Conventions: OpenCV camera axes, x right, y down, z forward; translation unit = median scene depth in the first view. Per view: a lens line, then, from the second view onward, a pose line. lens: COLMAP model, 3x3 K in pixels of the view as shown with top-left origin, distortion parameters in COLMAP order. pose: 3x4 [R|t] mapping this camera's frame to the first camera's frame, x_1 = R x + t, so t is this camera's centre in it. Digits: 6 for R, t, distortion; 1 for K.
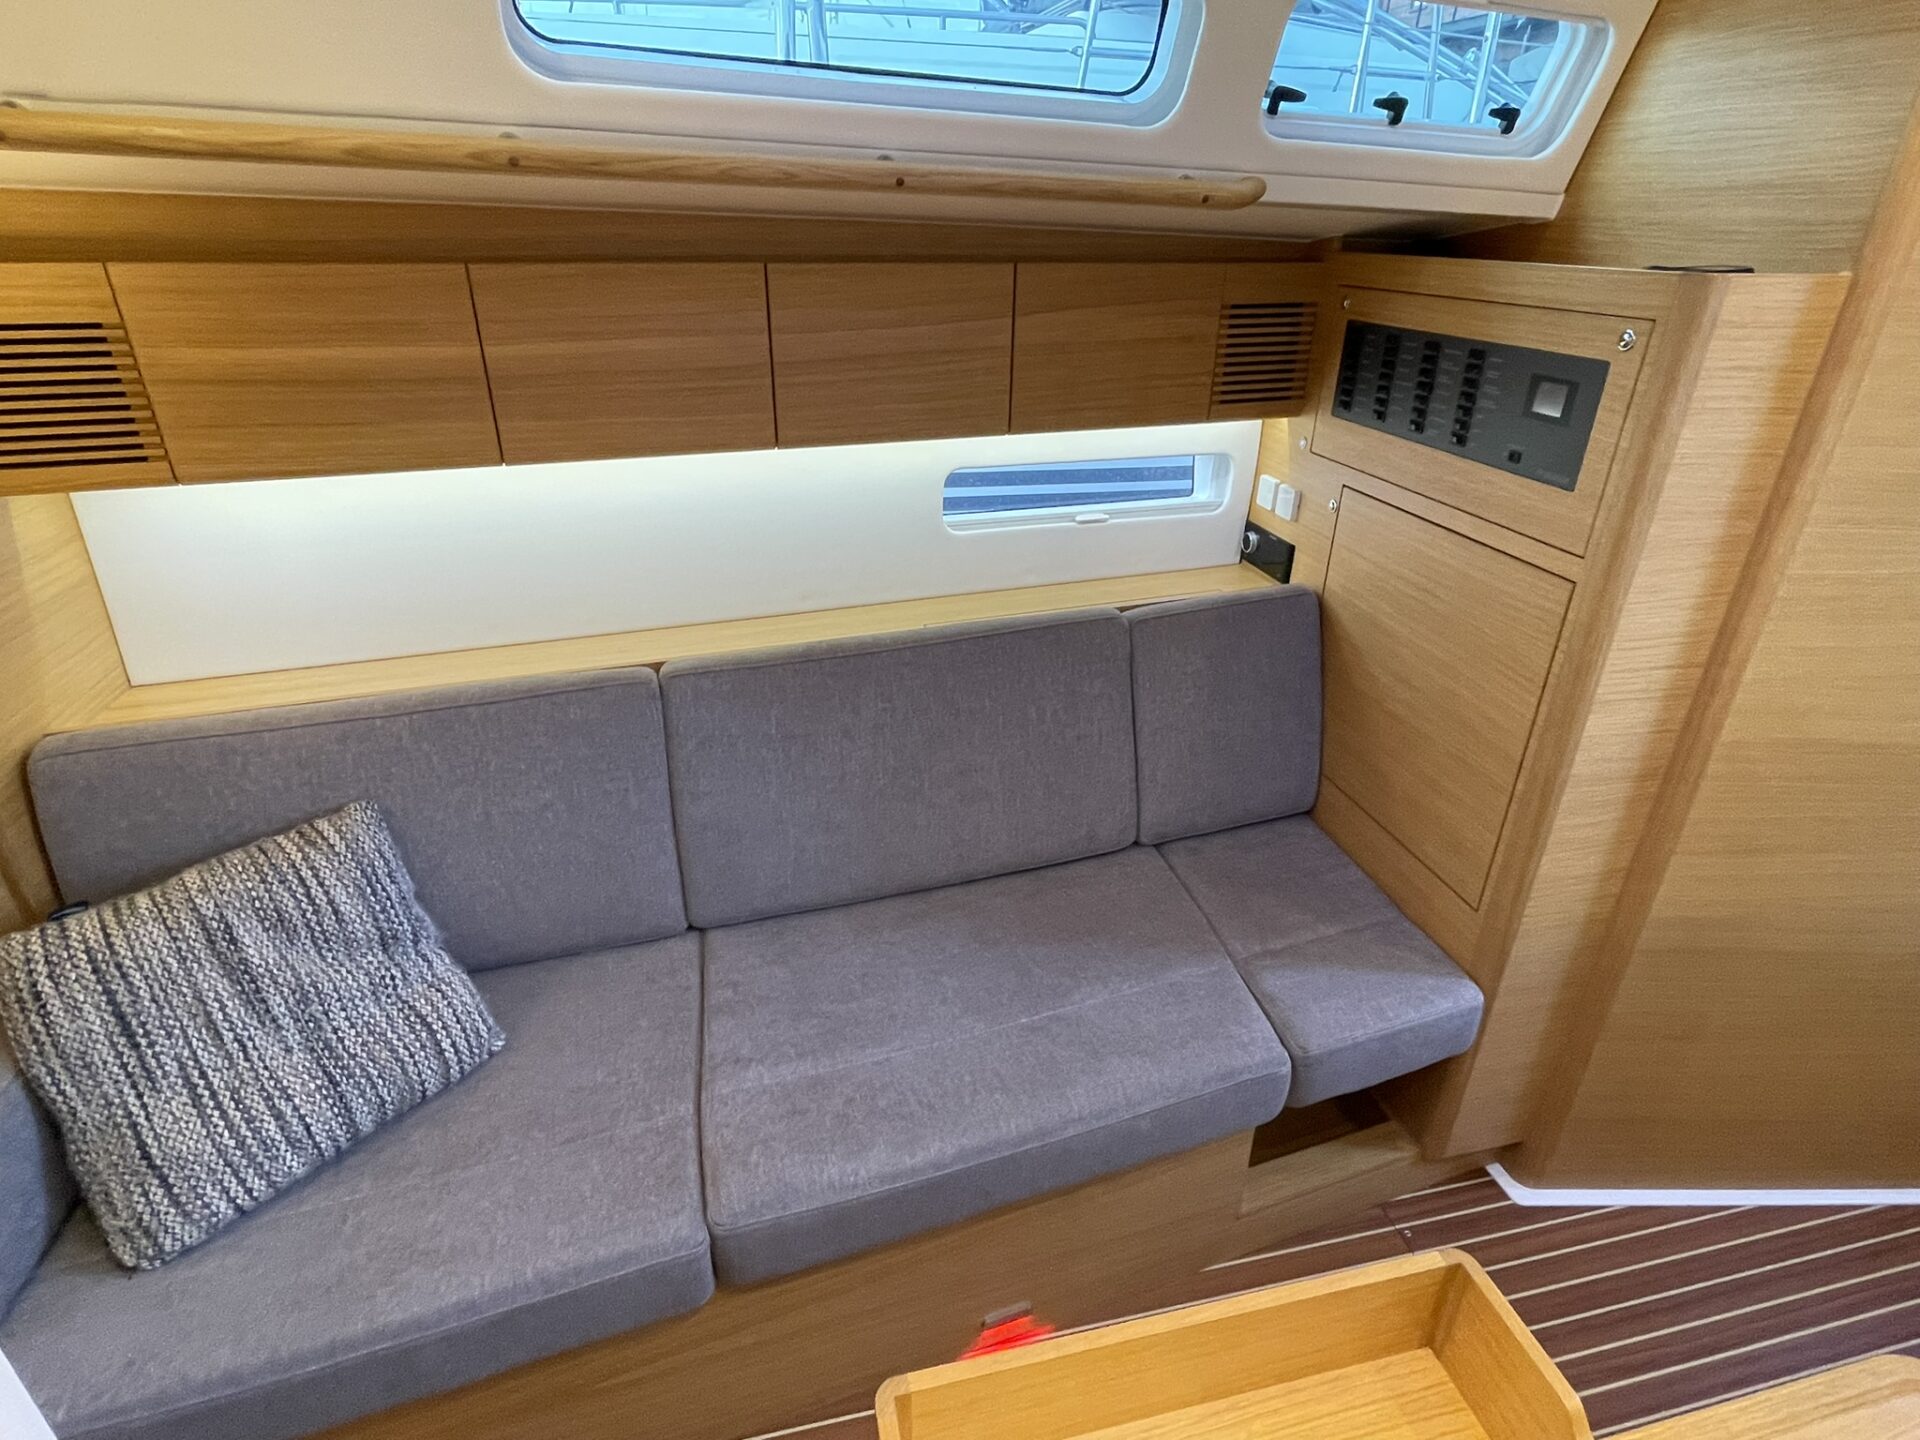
lens RADIAL K [[999.5, 0, 959.7], [0, 999.5, 718.5], [0, 0, 1]] dist [0.012583, 0.002322]
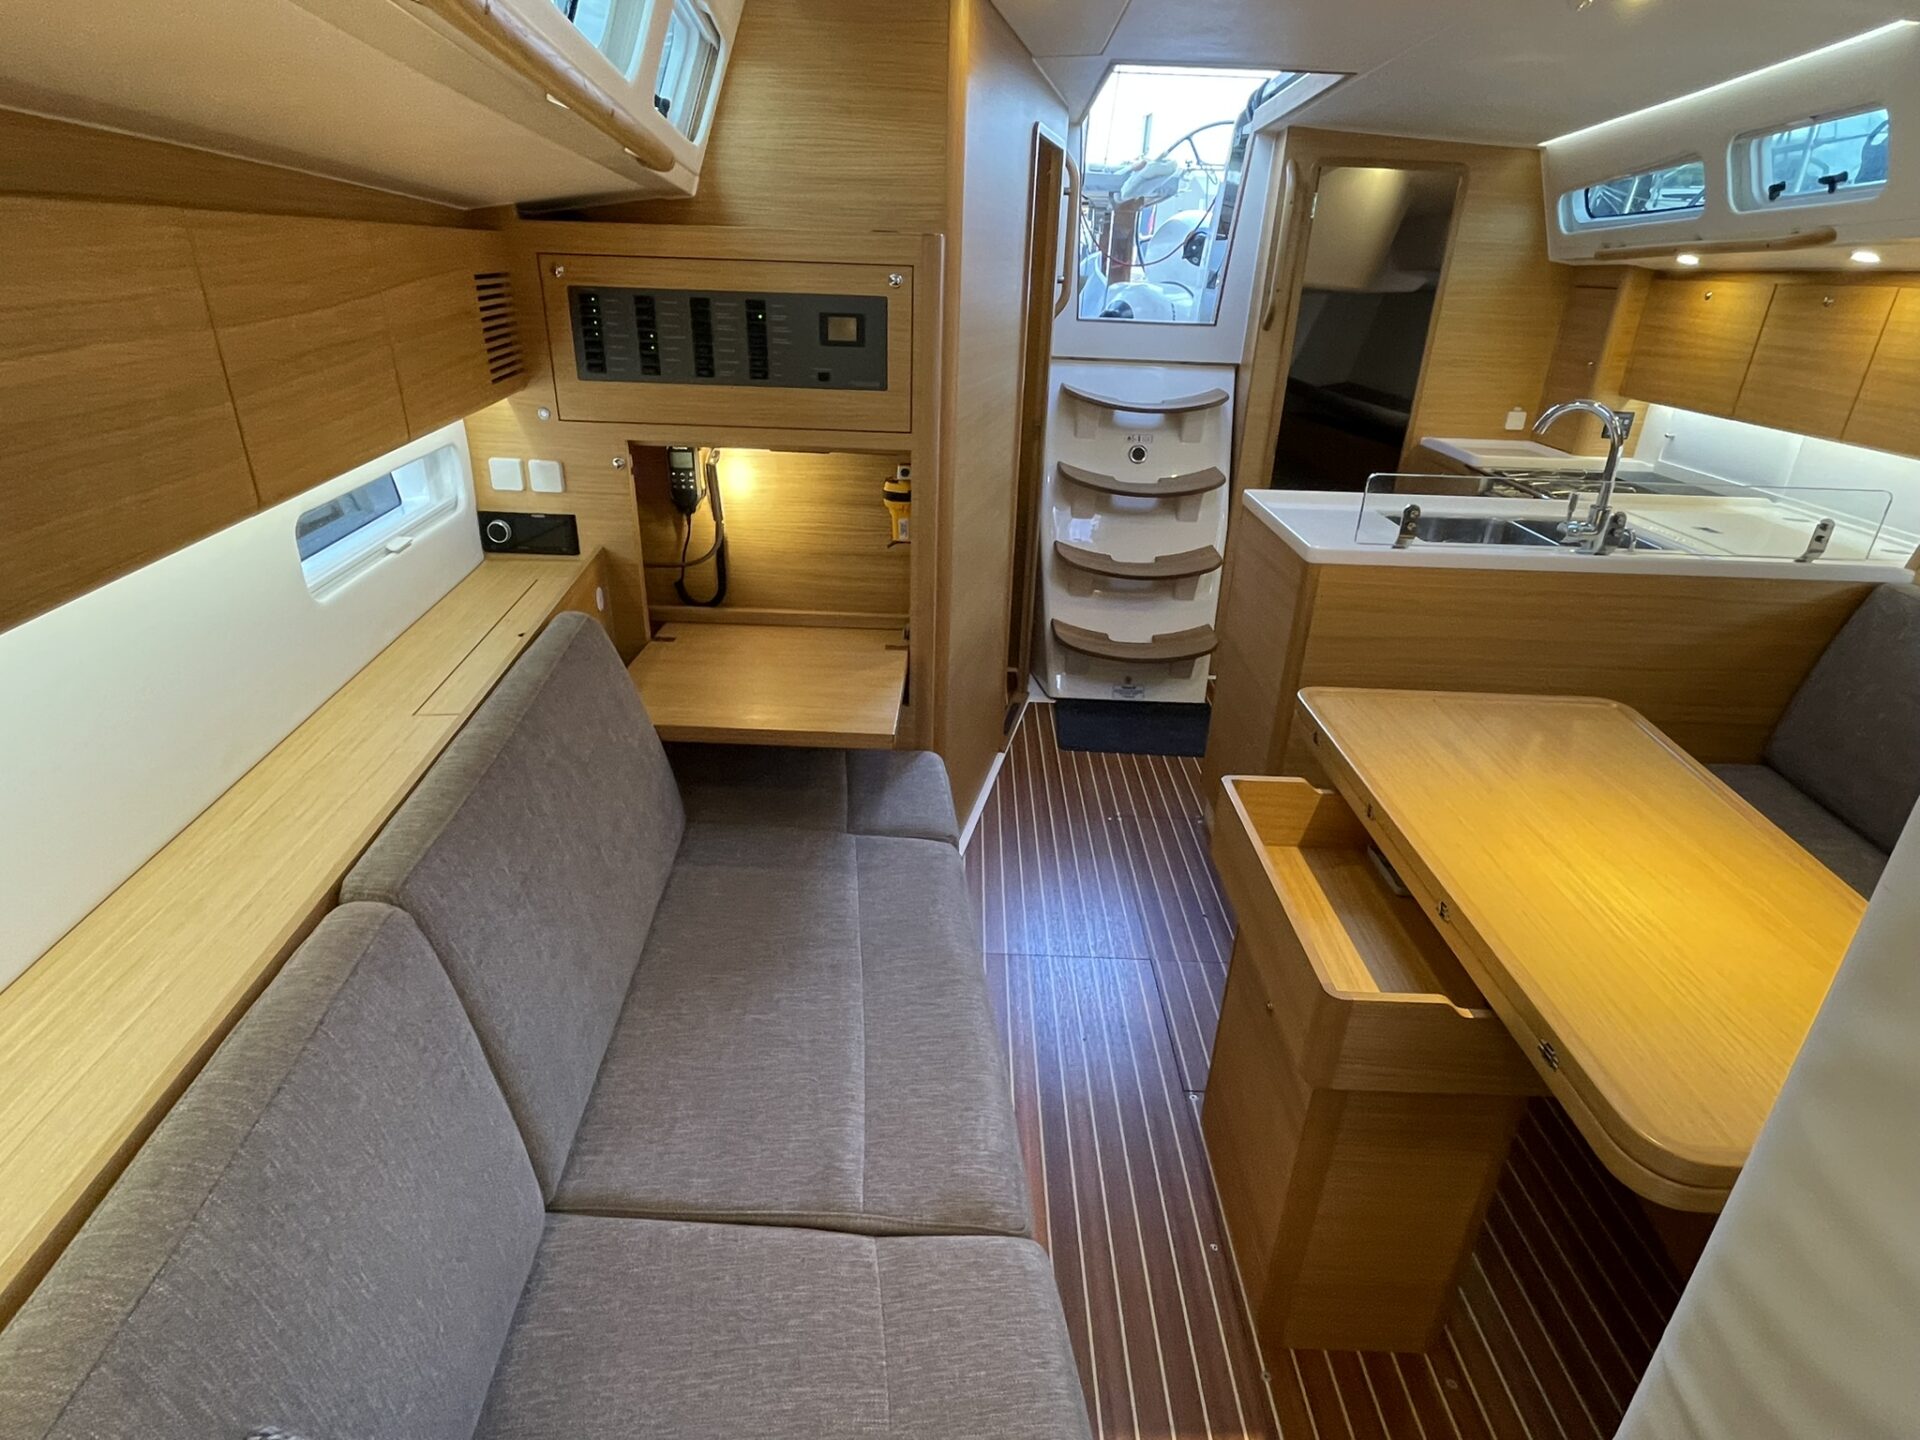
lens RADIAL K [[999.5, 0, 946.4], [0, 999.5, 719.7], [0, 0, 1]] dist [0.012583, 0.002322]
pose [[0.257618, -0.415148, 0.872517, -0.796447], [0.411193, 0.864252, 0.289807, -0.195027], [-0.874387, 0.284114, 0.393353, 0.489856]]
